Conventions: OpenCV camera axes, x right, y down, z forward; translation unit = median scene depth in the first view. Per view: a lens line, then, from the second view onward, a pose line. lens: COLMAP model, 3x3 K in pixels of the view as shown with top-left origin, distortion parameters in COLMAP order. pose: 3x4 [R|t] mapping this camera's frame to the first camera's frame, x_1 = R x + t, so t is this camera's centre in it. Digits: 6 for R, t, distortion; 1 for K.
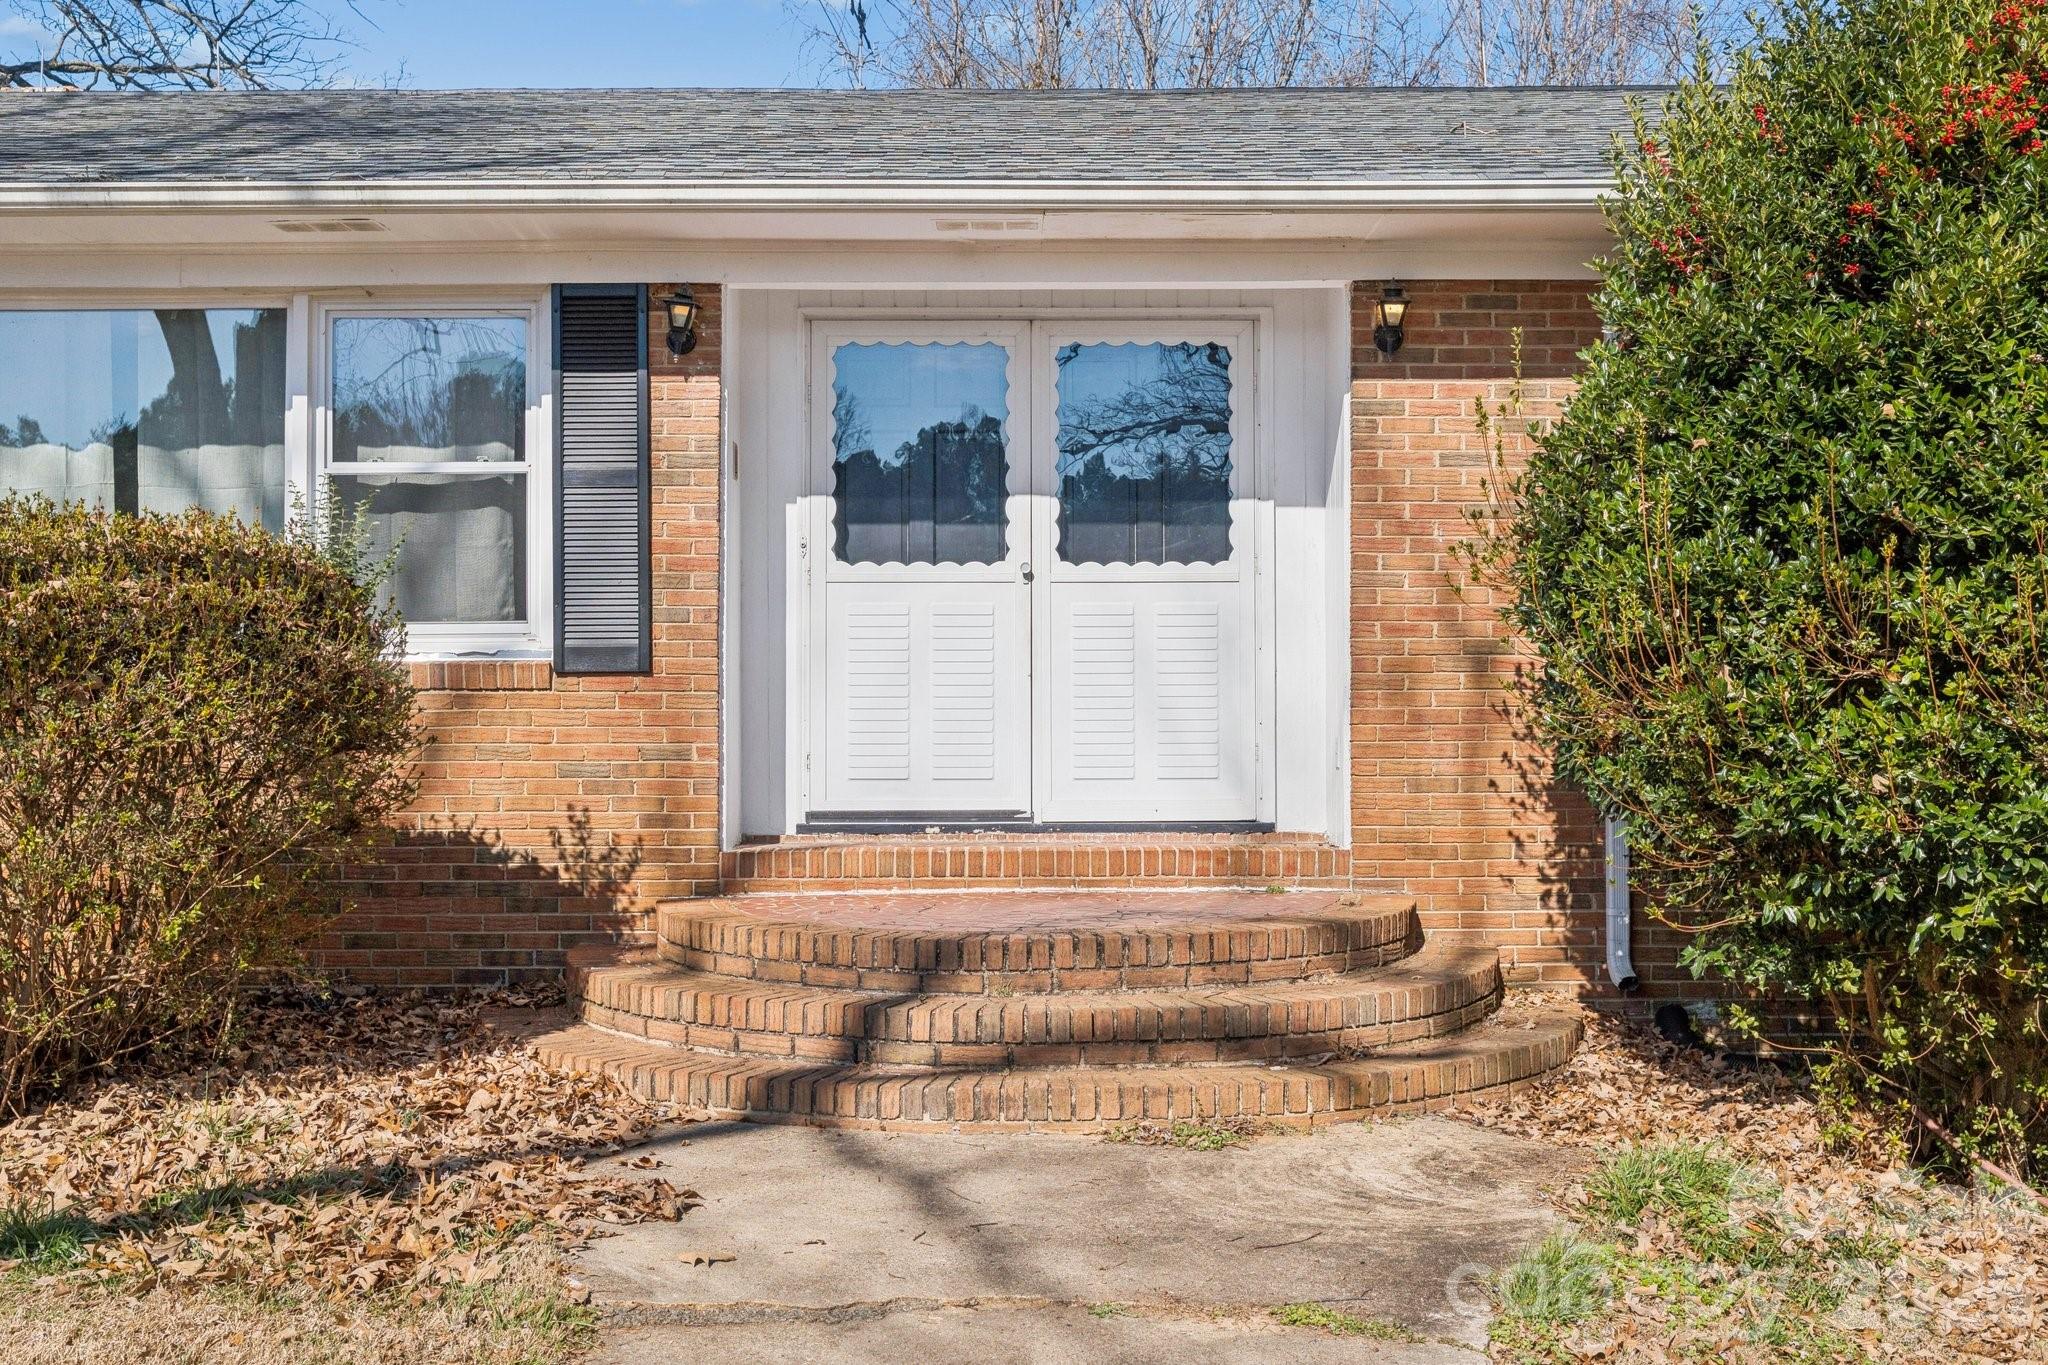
lens RADIAL K [[2247.2, 0, 1023.2], [0, 2247.2, 673.9], [0, 0, 1]] dist [0.121350, 0.000000]
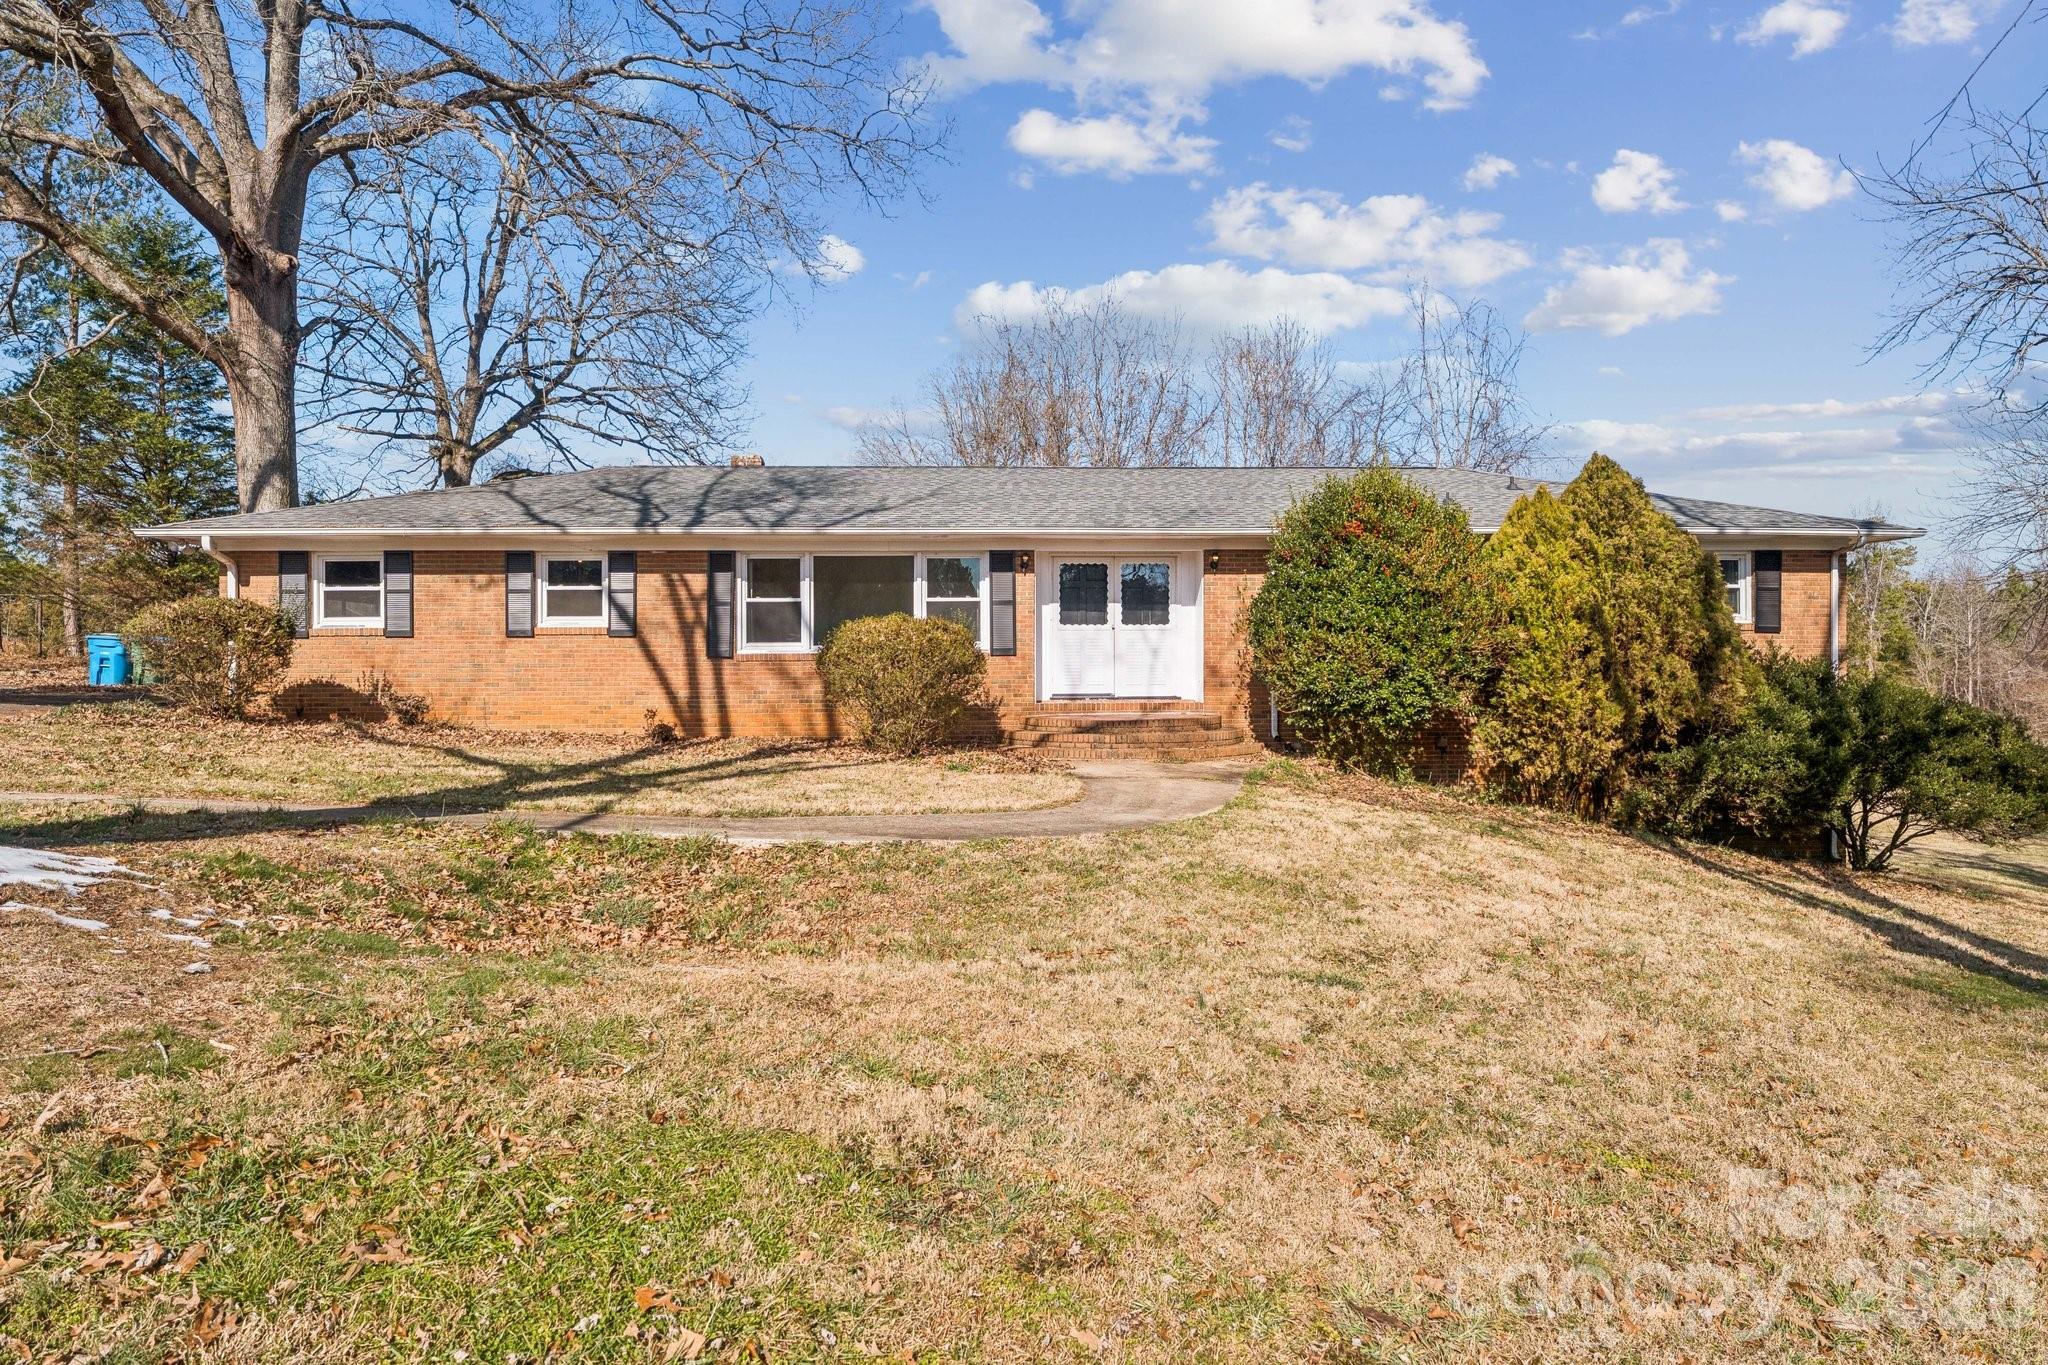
lens RADIAL K [[1112.1, 0, 1024.0], [0, 1112.1, 686.2], [0, 0, 1]] dist [-0.005997, -0.000258]
pose [[0.999751, -0.004565, 0.021830, -0.192588], [0.003899, 0.999528, 0.030464, -0.005056], [-0.021959, -0.030371, 0.999297, -0.835229]]
